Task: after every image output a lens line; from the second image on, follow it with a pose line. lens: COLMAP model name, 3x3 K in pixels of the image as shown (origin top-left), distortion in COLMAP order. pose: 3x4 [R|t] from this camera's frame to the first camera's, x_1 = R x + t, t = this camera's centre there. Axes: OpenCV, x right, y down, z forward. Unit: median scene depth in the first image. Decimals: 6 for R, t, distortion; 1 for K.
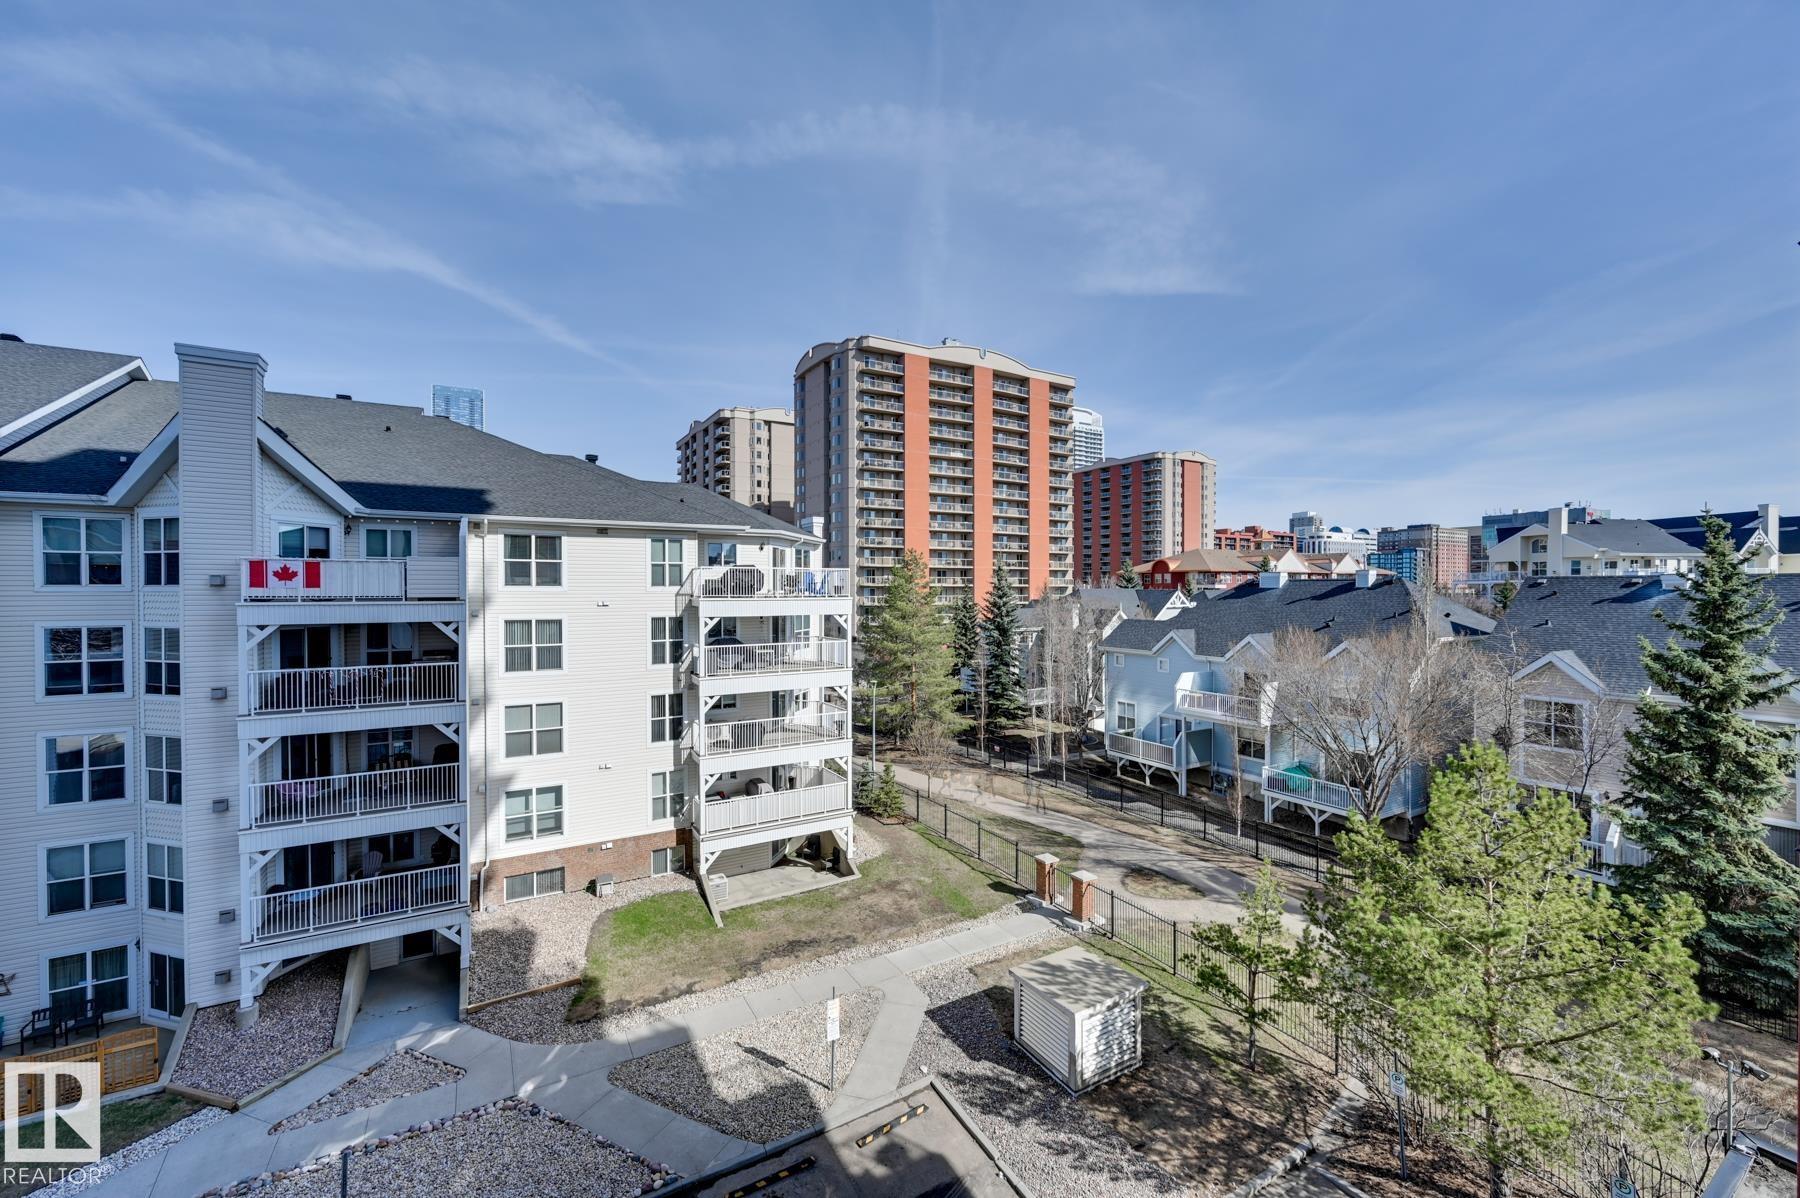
lens RADIAL K [[708.1, 0, 894.3], [0, 708.1, 600.4], [0, 0, 1]] dist [0.001146, 0.000049]
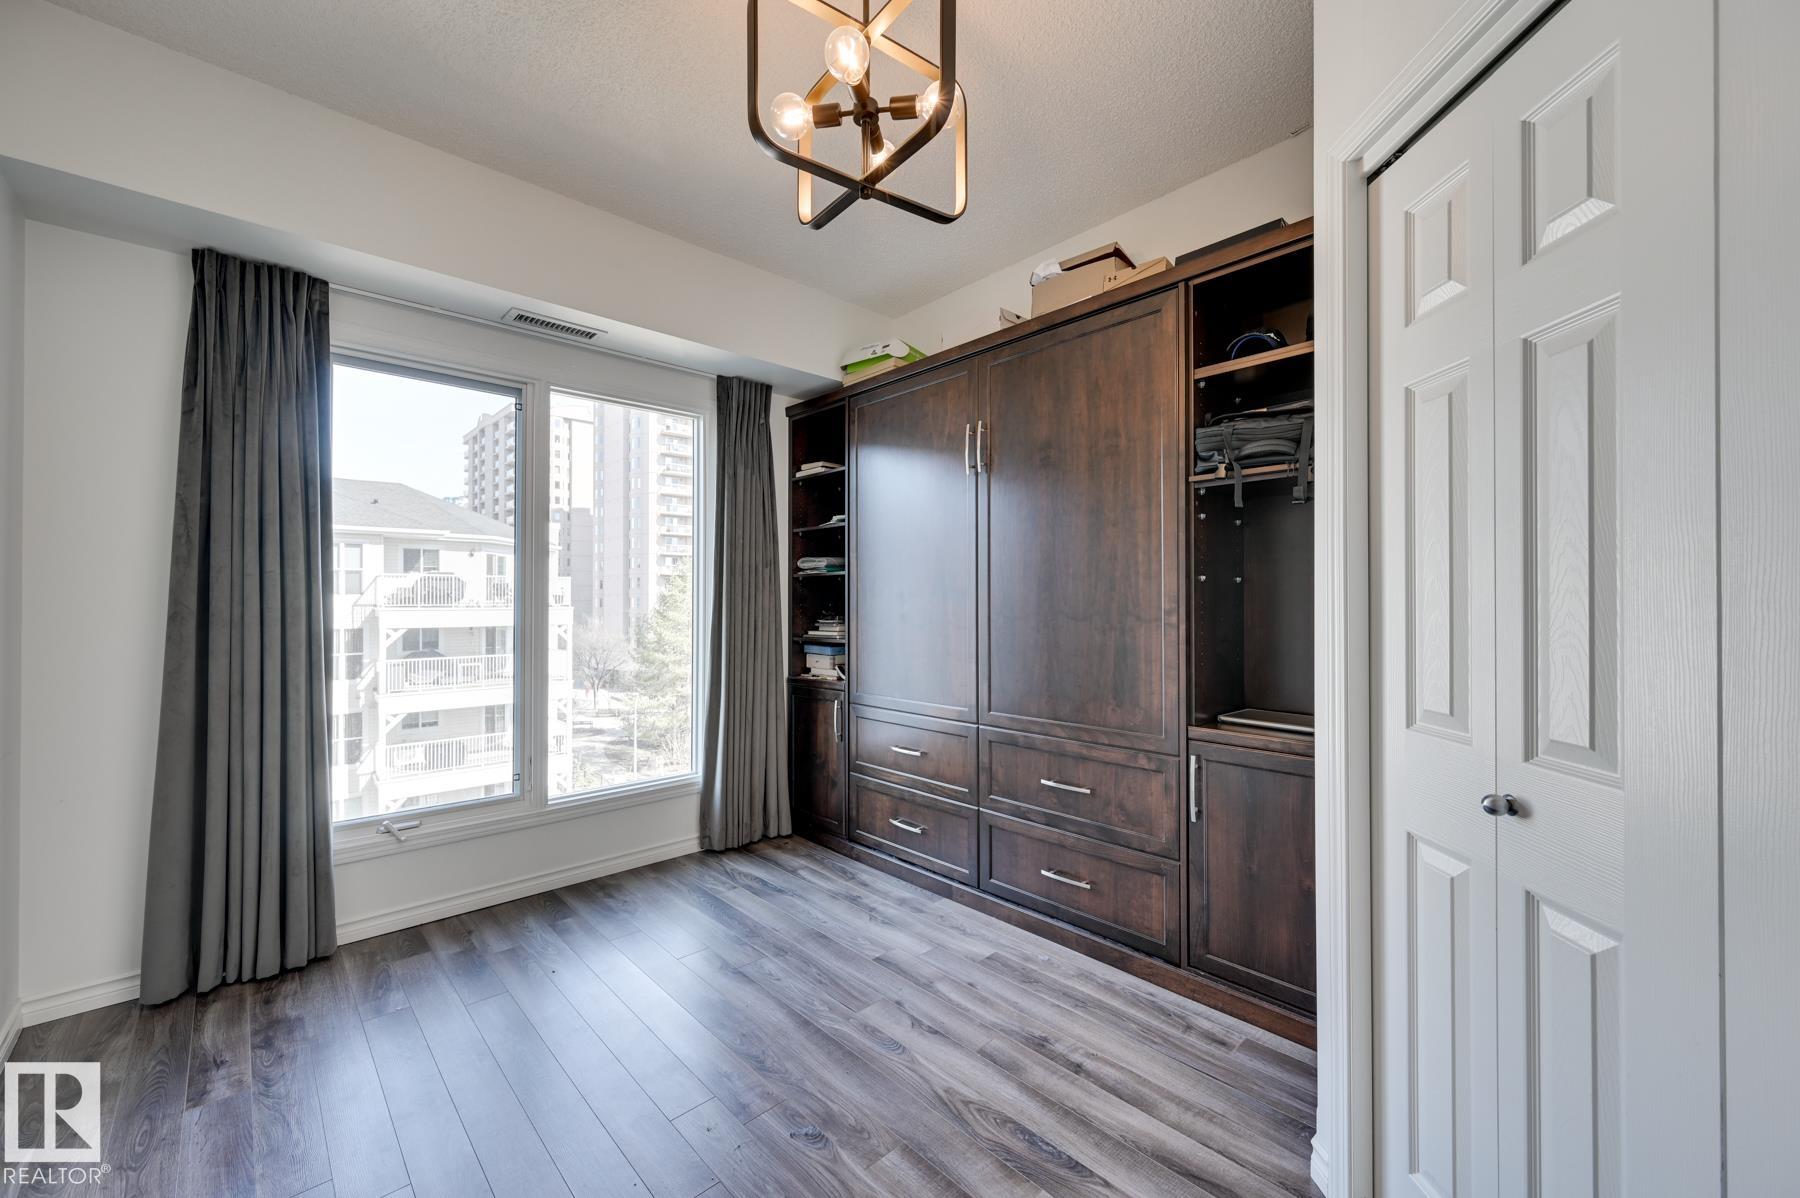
lens RADIAL K [[708.1, 0, 902.3], [0, 708.1, 597.4], [0, 0, 1]] dist [0.001146, 0.000049]
pose [[0.974472, 0.005194, 0.224450, 0.160130], [-0.001294, 0.999846, -0.017517, -0.001571], [-0.224506, 0.016780, 0.974328, -0.042439]]
